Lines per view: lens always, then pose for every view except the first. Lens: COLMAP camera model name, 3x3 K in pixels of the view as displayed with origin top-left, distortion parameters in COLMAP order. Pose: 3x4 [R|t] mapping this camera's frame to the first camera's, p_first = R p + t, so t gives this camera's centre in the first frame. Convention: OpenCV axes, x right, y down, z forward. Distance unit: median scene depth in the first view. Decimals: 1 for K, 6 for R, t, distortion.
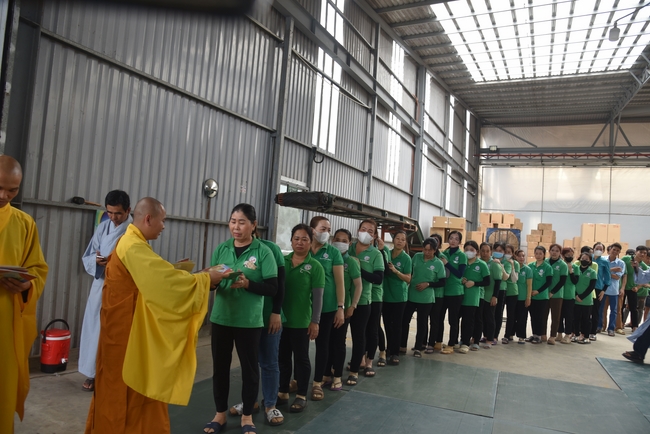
lens RADIAL K [[451.0, 0, 323.2], [0, 451.0, 222.8], [0, 0, 1]] dist [-0.113472, 0.070830]
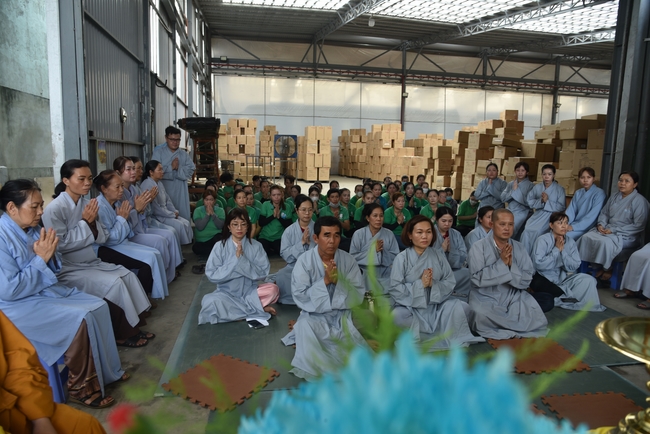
lens RADIAL K [[451.0, 0, 323.2], [0, 451.0, 222.8], [0, 0, 1]] dist [-0.113472, 0.070830]
pose [[0.786060, -0.149847, 0.599713, -0.417970], [0.012411, 0.973804, 0.227051, -0.039296], [-0.618025, -0.171032, 0.767328, -0.235927]]
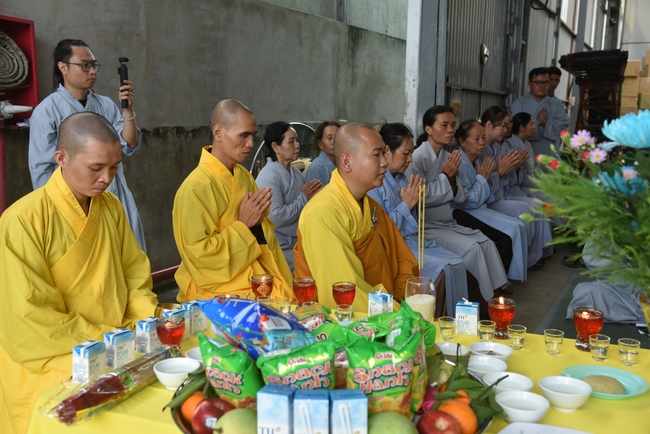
lens RADIAL K [[706.8, 0, 323.6], [0, 706.8, 227.9], [0, 0, 1]] dist [0.046683, 0.216090]
pose [[0.996914, -0.068961, 0.037499, -0.468468], [0.059692, 0.976230, 0.208354, -0.036633], [-0.050976, -0.205473, 0.977334, -0.353273]]
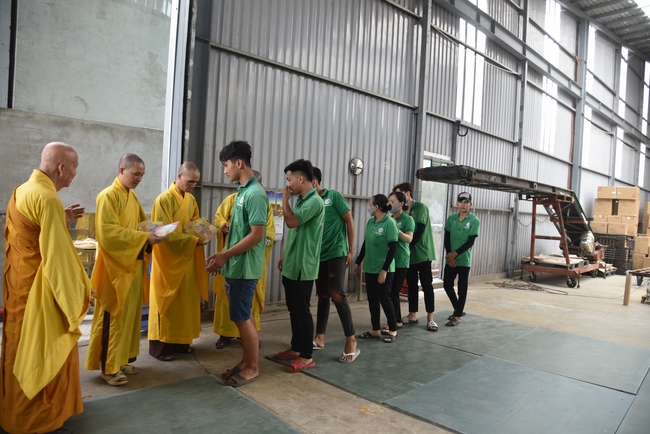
lens RADIAL K [[451.0, 0, 323.2], [0, 451.0, 222.8], [0, 0, 1]] dist [-0.113472, 0.070830]
pose [[0.942334, -0.006952, -0.334602, 0.025576], [0.025335, 0.998397, 0.050606, 0.001353], [0.333714, -0.056165, 0.941000, -0.041111]]
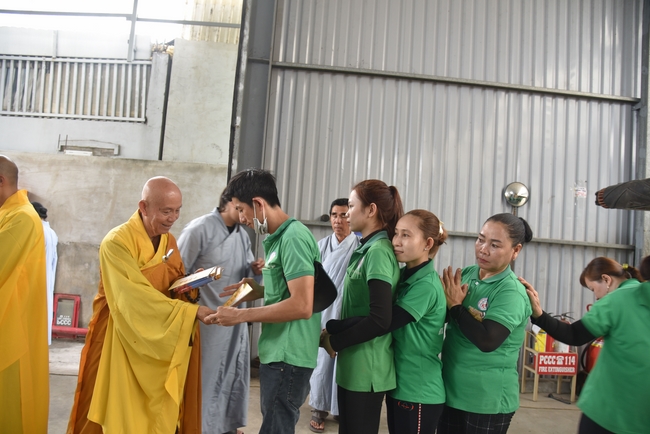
lens RADIAL K [[451.0, 0, 323.2], [0, 451.0, 222.8], [0, 0, 1]] dist [-0.113472, 0.070830]
pose [[0.515876, -0.073708, -0.853487, 0.151567], [0.002766, 0.996430, -0.084381, 0.022860], [0.856659, 0.041170, 0.514238, 0.236816]]
